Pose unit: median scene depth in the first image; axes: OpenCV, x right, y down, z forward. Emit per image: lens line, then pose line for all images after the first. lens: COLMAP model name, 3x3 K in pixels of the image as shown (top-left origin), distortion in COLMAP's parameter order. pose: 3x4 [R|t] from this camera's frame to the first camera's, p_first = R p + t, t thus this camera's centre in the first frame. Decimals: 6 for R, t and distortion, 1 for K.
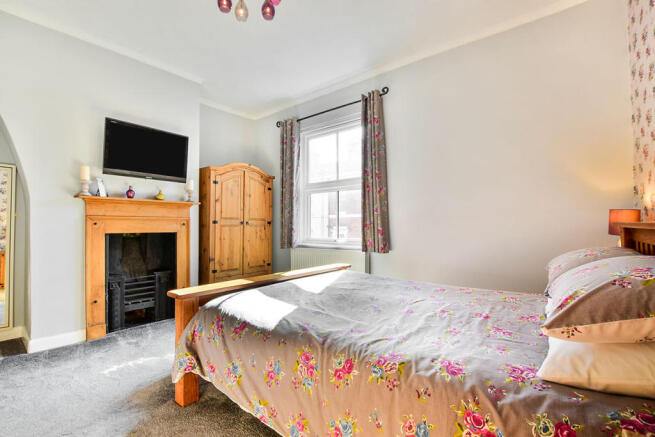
lens RADIAL K [[302.5, 0, 327.5], [0, 302.5, 218.5], [0, 0, 1]] dist [-0.002483, -0.000130]
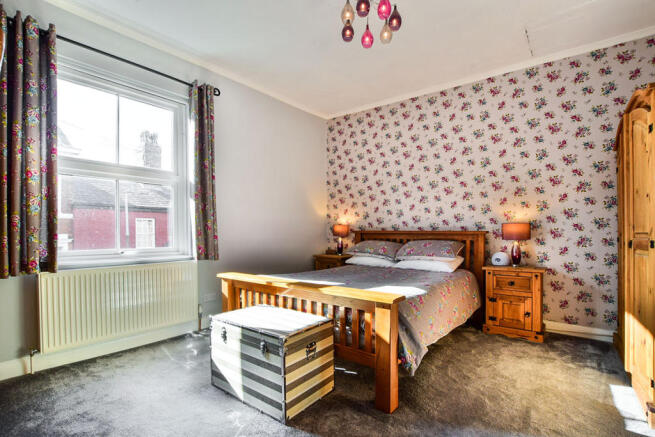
lens RADIAL K [[302.5, 0, 327.5], [0, 302.5, 218.5], [0, 0, 1]] dist [-0.002483, -0.000130]
pose [[-0.050801, 0.004595, 0.998698, -0.772874], [0.005974, 0.999973, -0.004297, -0.001937], [-0.998691, 0.005748, -0.050827, 0.658593]]
